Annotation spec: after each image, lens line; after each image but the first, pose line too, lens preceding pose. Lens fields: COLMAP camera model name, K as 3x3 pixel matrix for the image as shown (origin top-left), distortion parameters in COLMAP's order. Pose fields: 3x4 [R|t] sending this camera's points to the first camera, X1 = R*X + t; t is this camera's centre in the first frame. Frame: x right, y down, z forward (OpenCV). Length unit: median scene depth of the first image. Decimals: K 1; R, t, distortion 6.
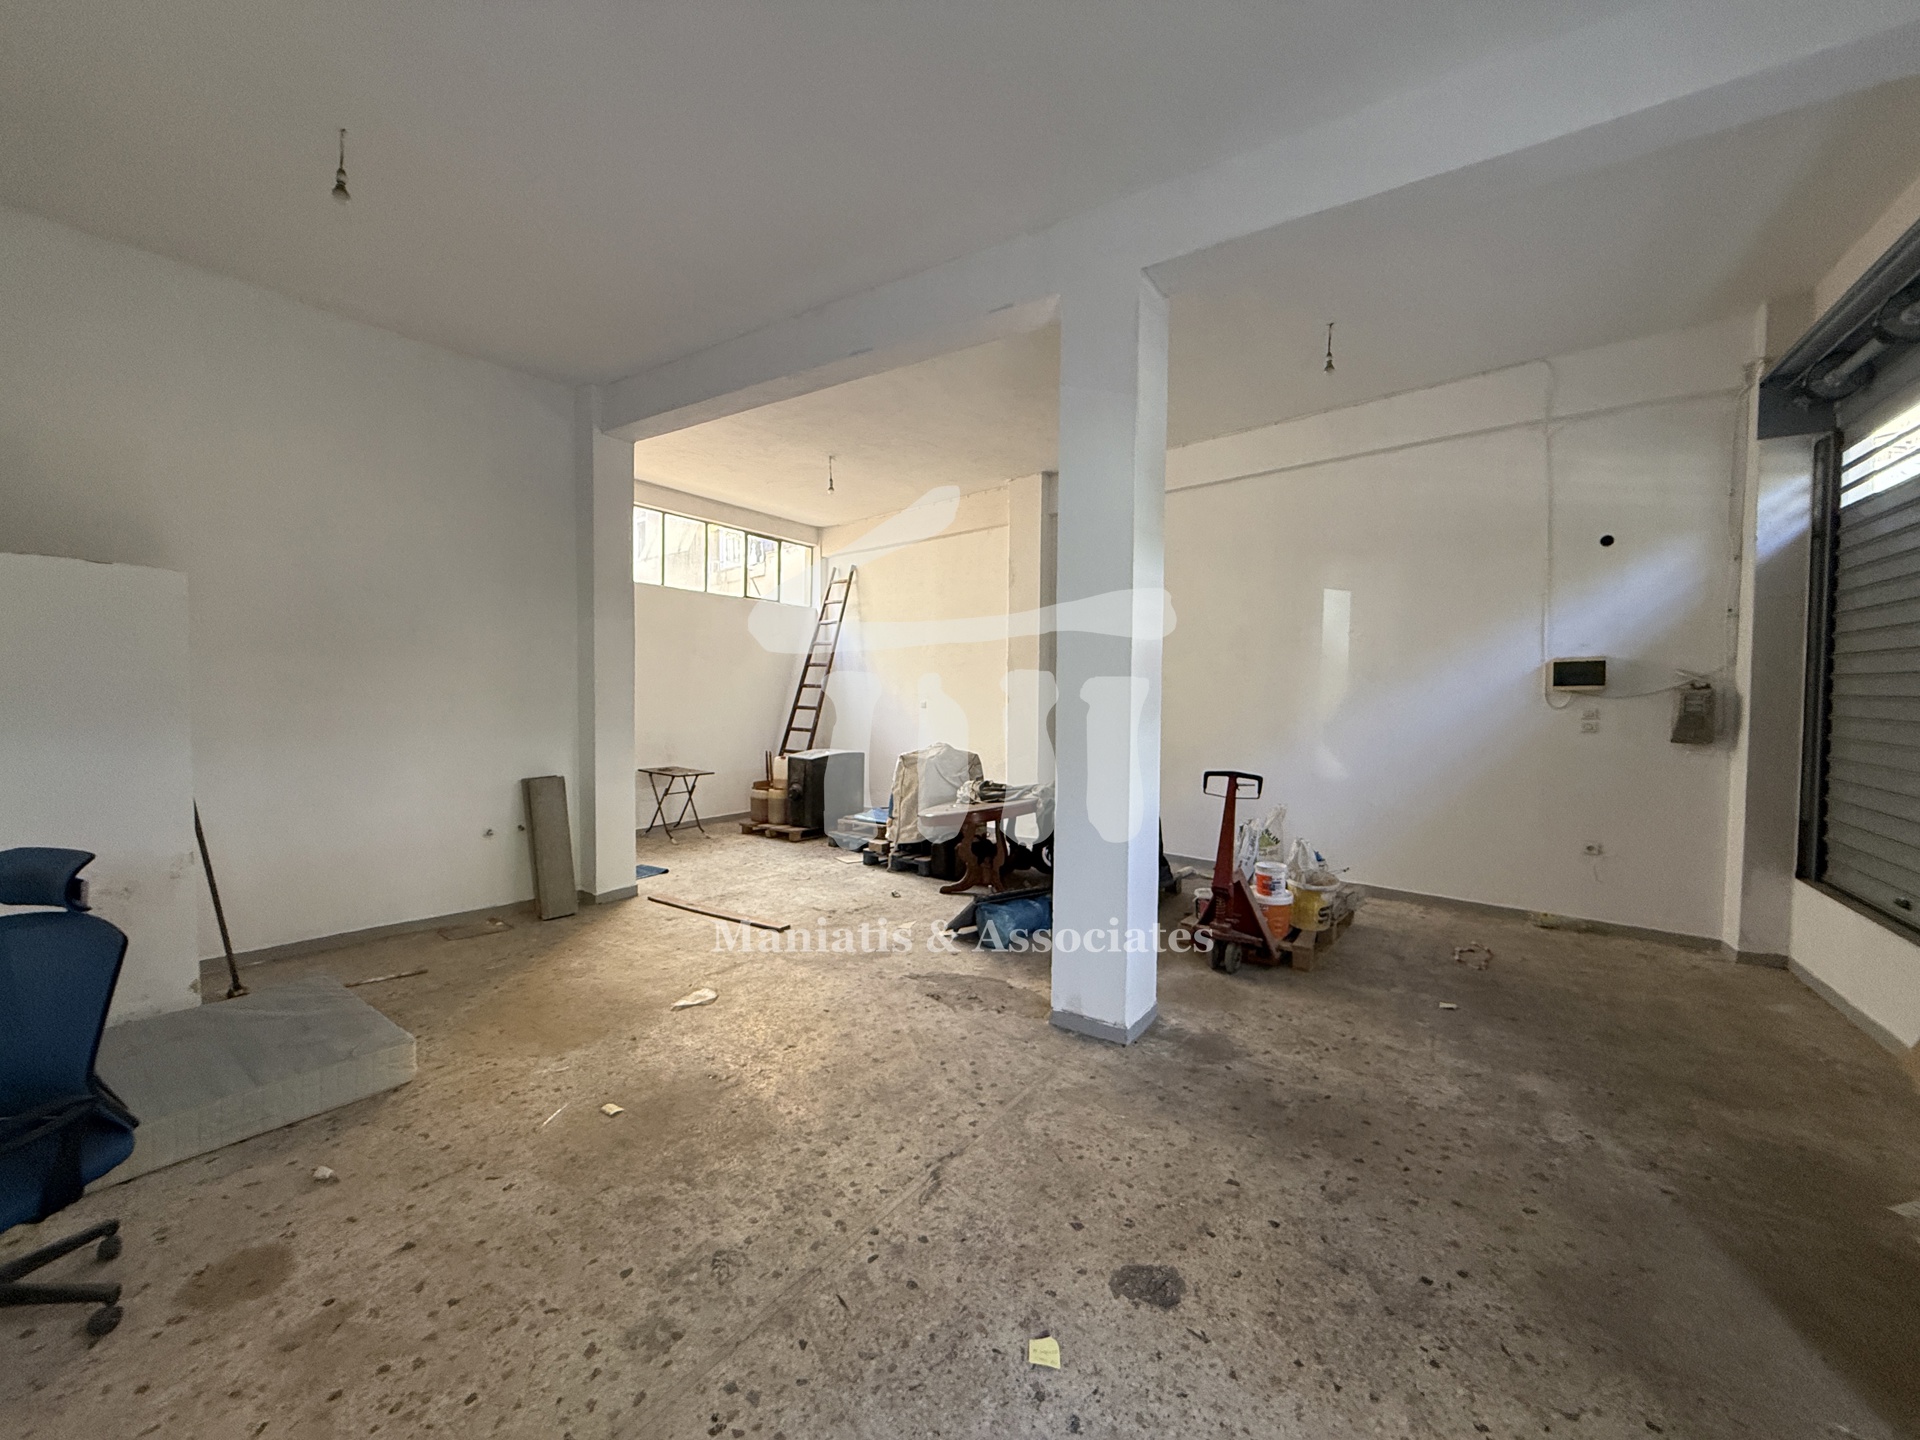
lens RADIAL K [[760.8, 0, 952.3], [0, 760.8, 719.3], [0, 0, 1]] dist [-0.000117, 0.000076]
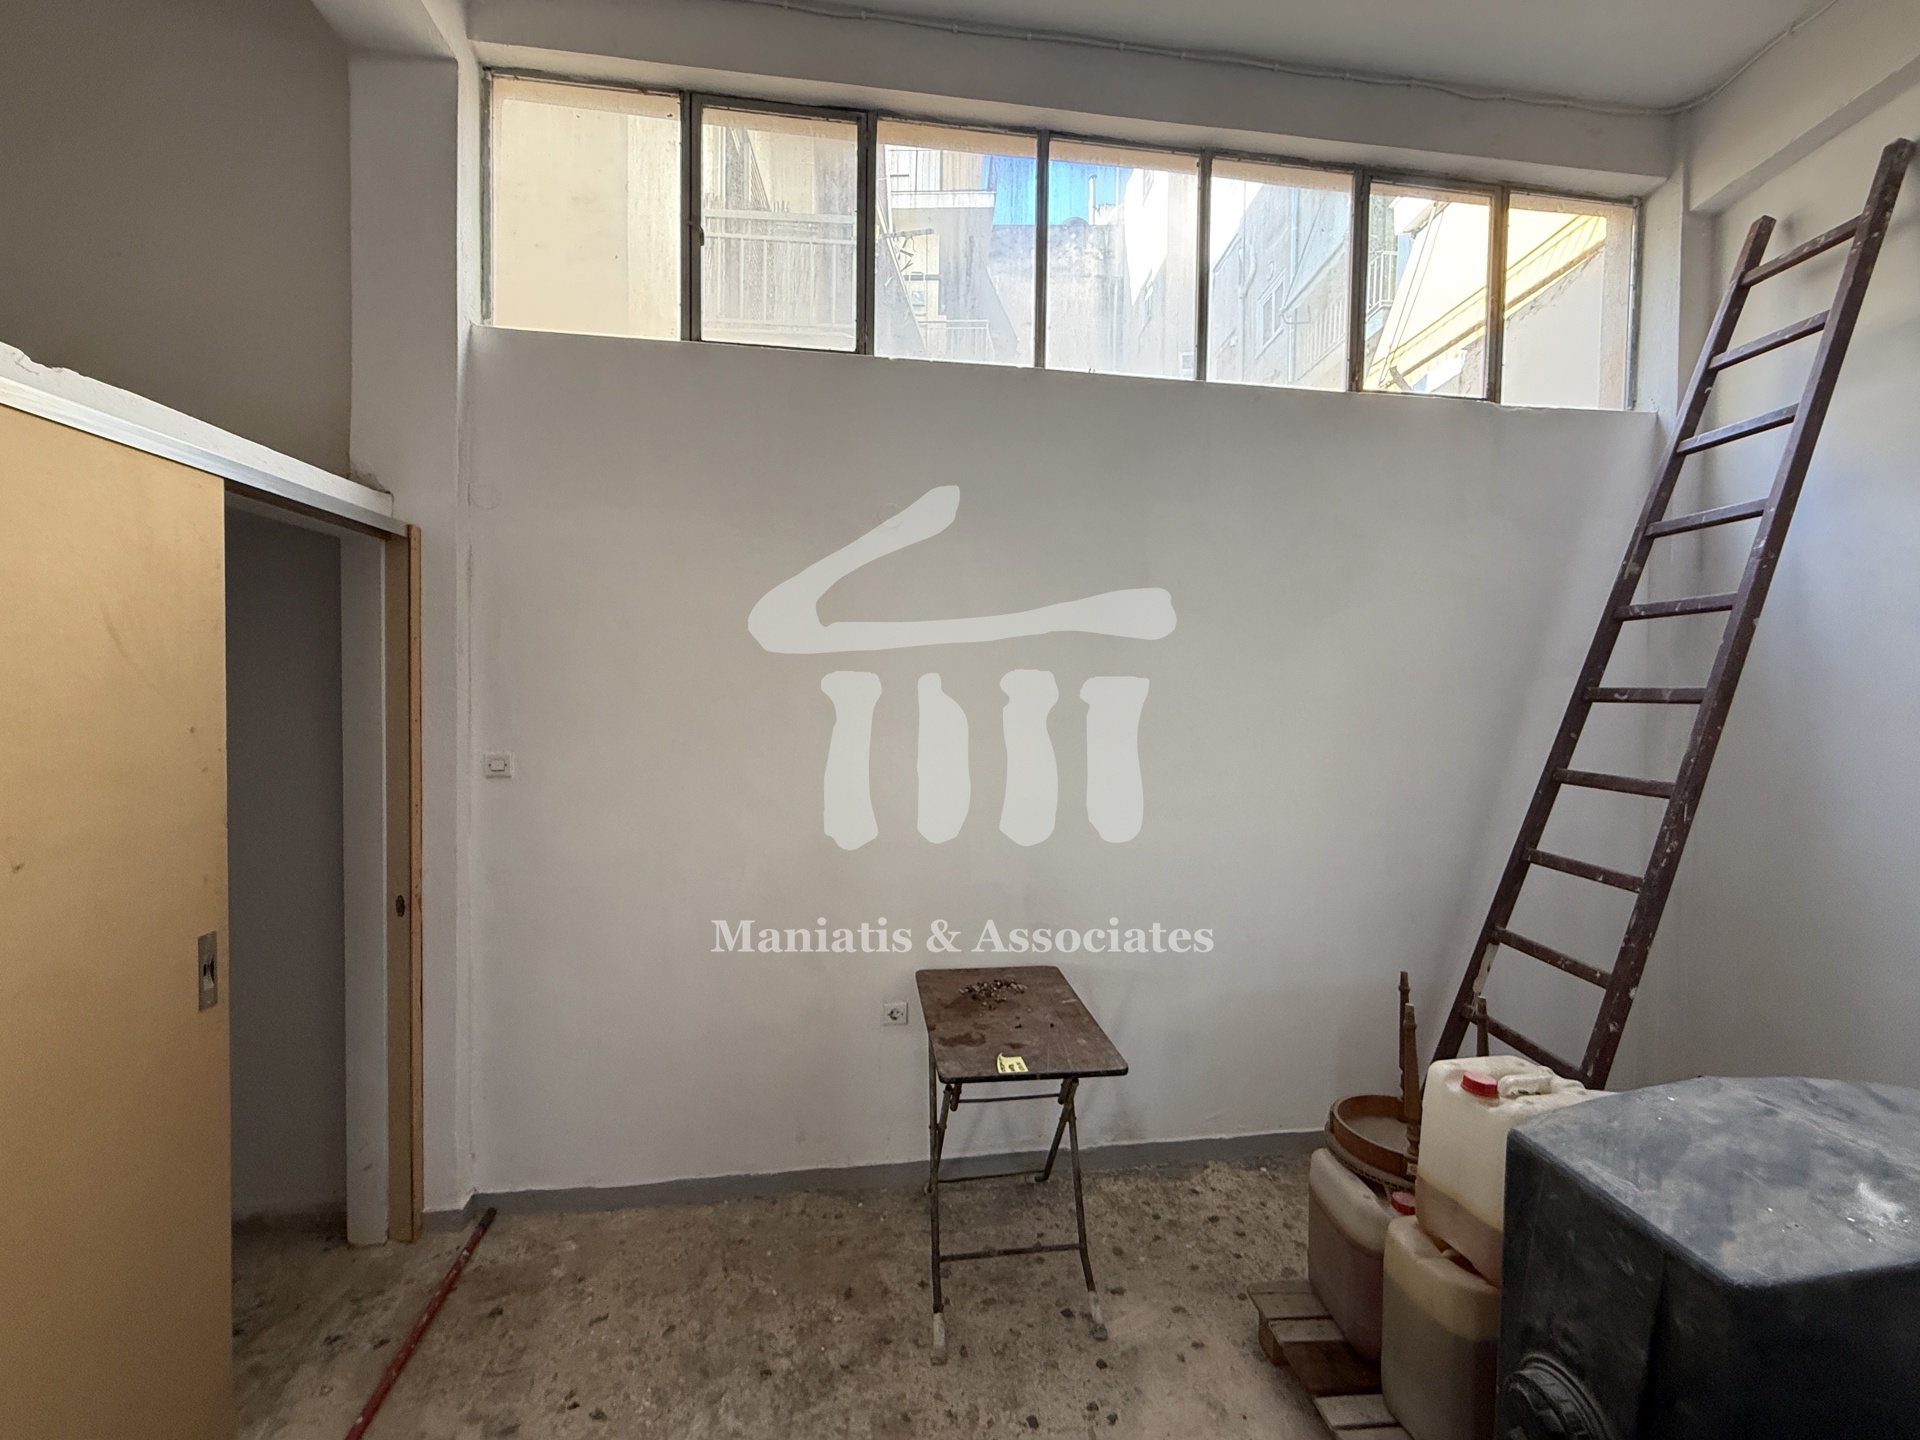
lens RADIAL K [[760.8, 0, 956.8], [0, 760.8, 717.5], [0, 0, 1]] dist [-0.000117, 0.000076]
pose [[0.656023, 0.015335, -0.754585, -0.352314], [-0.029034, 0.999566, -0.004928, -0.070415], [0.754183, 0.025142, 0.656183, 1.641353]]
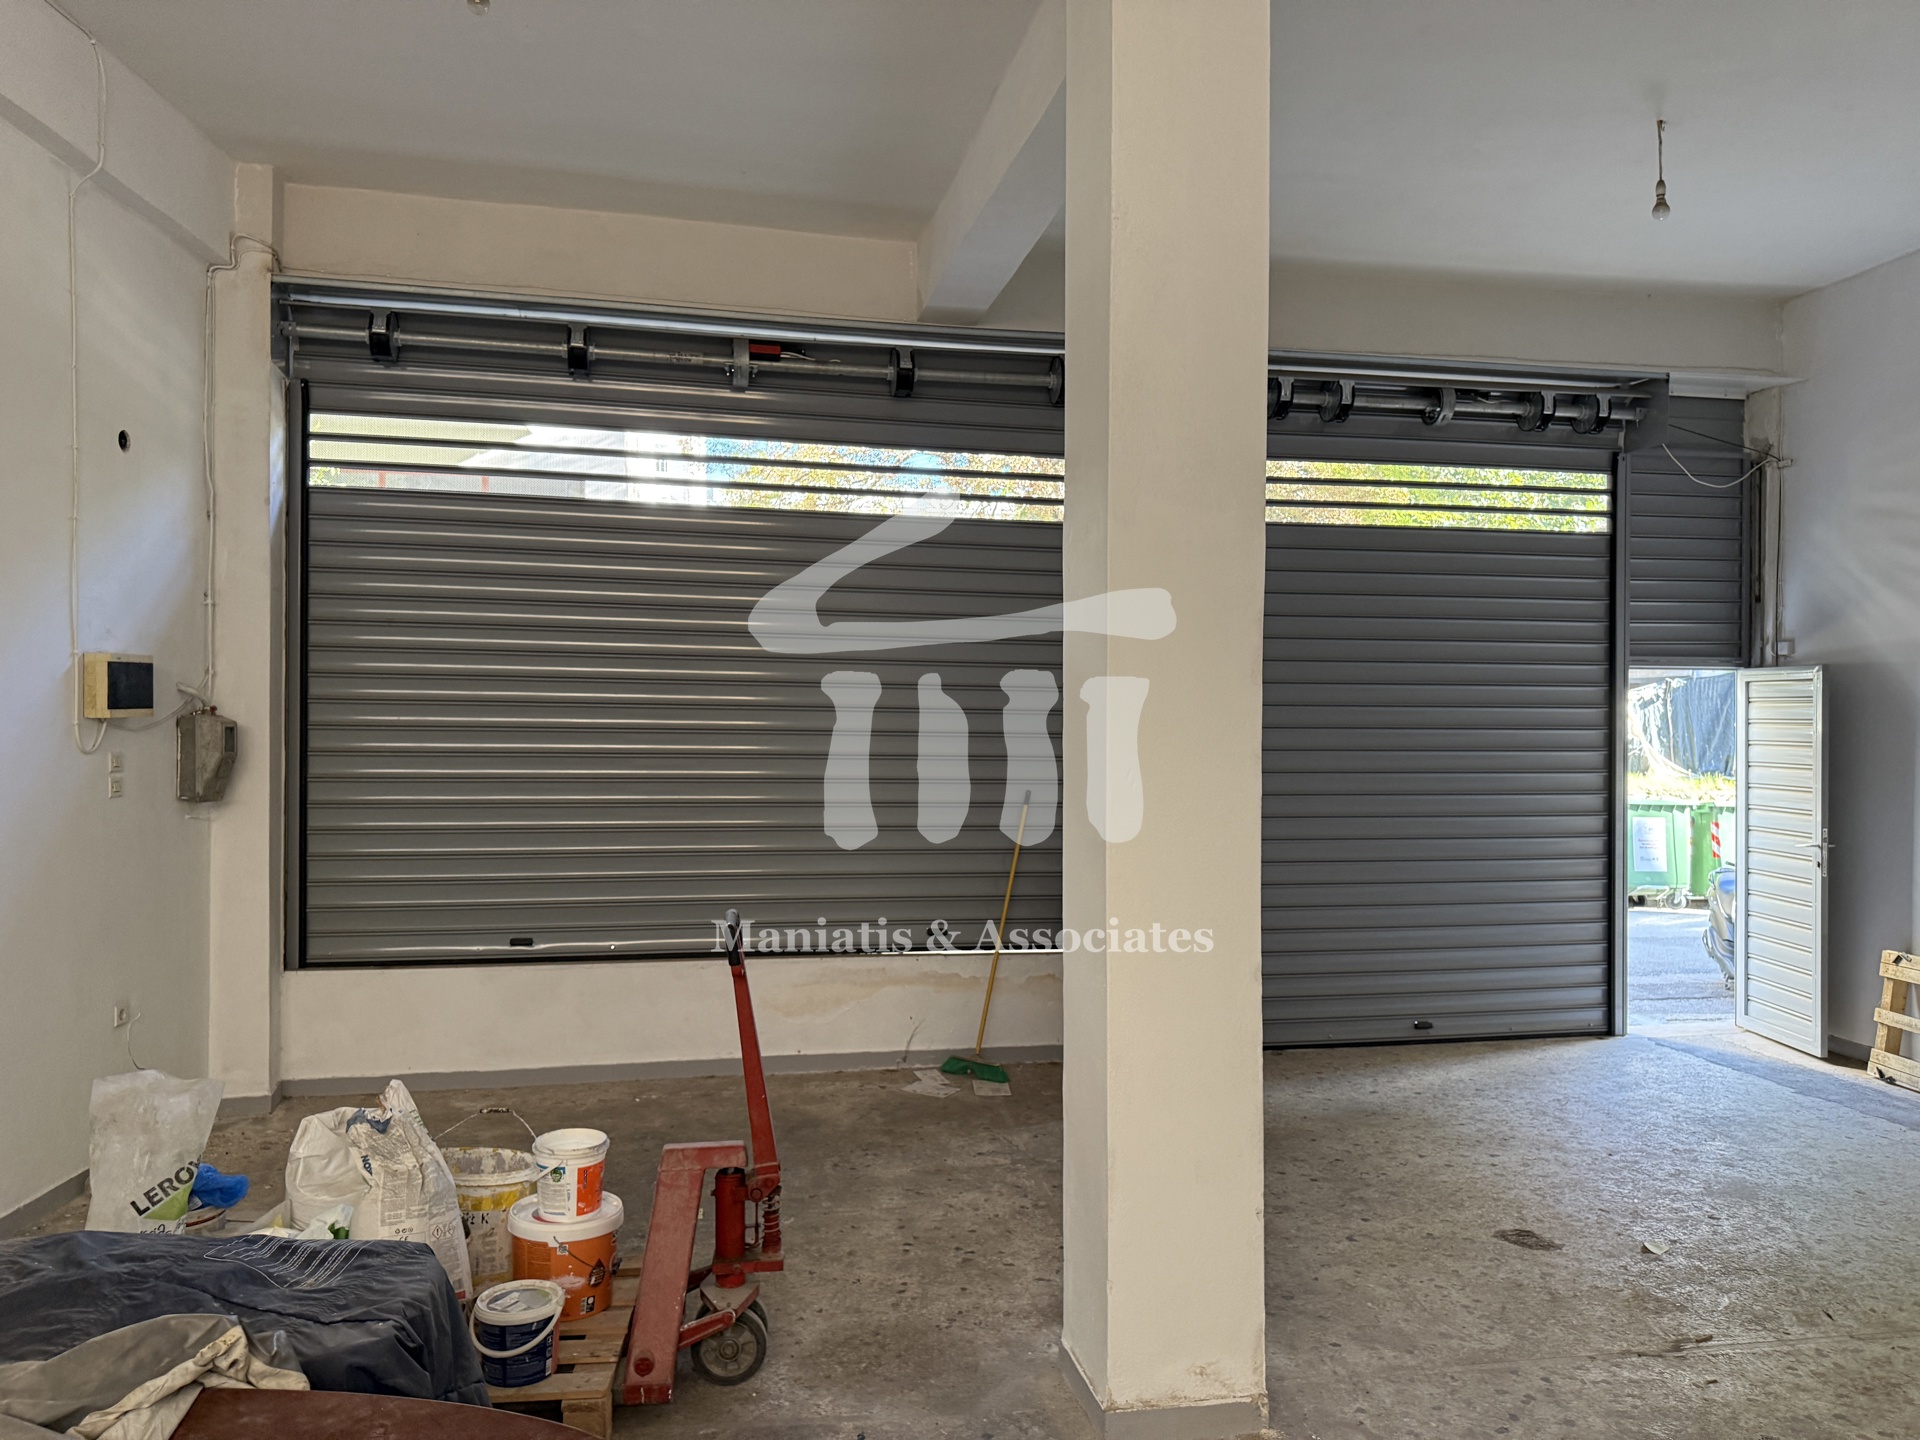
lens RADIAL K [[1349.7, 0, 951.9], [0, 1349.7, 729.4], [0, 0, 1]] dist [0.036597, -0.039644]
pose [[-0.705545, -0.016409, 0.708475, -0.304317], [0.013369, 0.999246, 0.036457, -0.071057], [-0.708539, 0.035194, -0.704794, 1.578746]]
